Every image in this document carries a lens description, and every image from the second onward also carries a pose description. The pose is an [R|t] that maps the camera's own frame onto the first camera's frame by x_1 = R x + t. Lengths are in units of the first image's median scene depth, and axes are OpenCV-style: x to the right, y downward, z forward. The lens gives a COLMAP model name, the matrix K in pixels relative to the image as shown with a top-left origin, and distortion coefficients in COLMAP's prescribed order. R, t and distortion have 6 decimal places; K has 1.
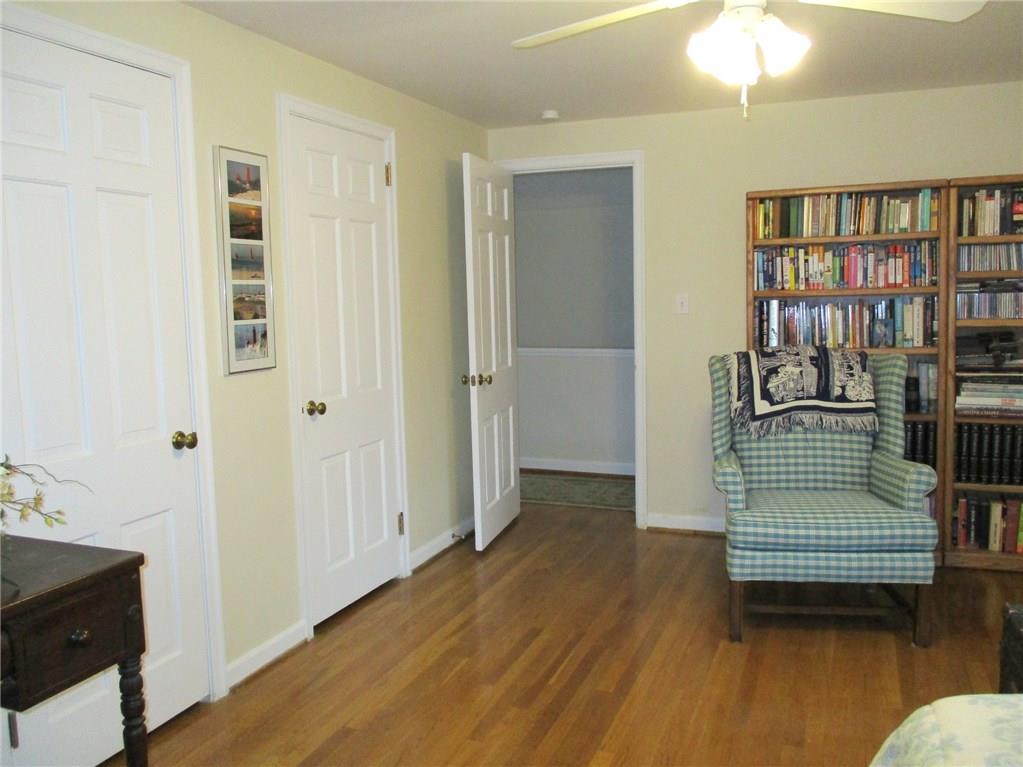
lens RADIAL K [[860.5, 0, 511.1], [0, 860.5, 380.2], [0, 0, 1]] dist [-0.014318, -0.001980]
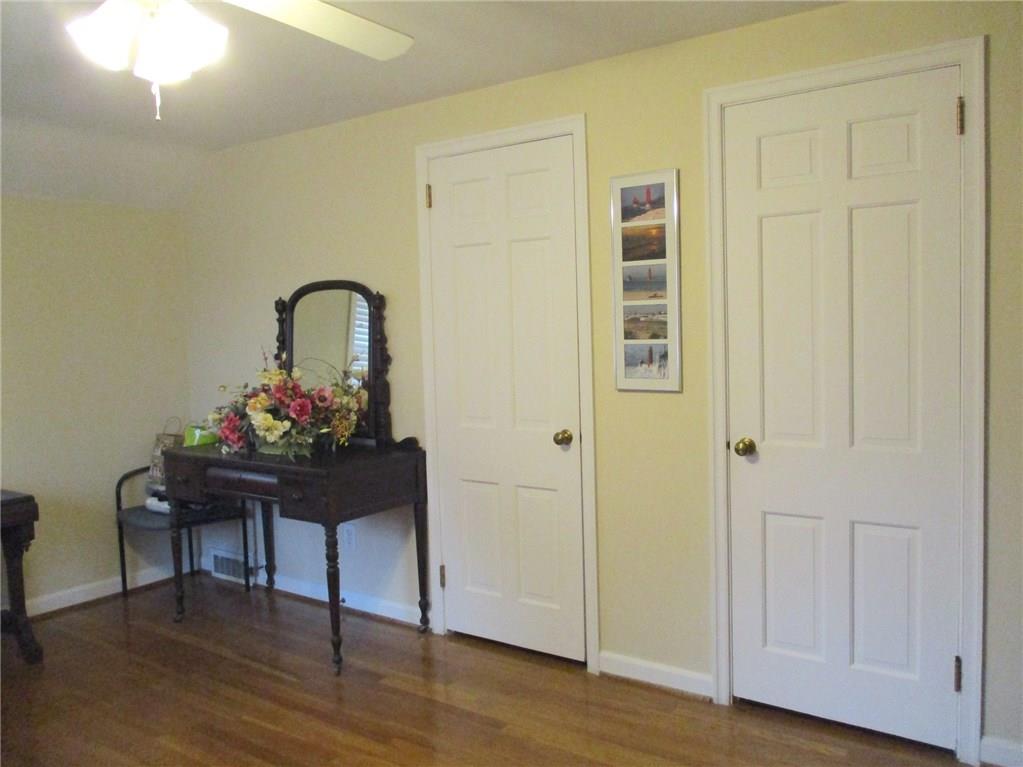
lens RADIAL K [[860.5, 0, 510.7], [0, 860.5, 389.6], [0, 0, 1]] dist [-0.014318, -0.001980]
pose [[-0.230149, 0.096122, -0.968397, 0.719806], [-0.066175, 0.991261, 0.114119, -0.117607], [0.970903, 0.090348, -0.221777, 1.081352]]
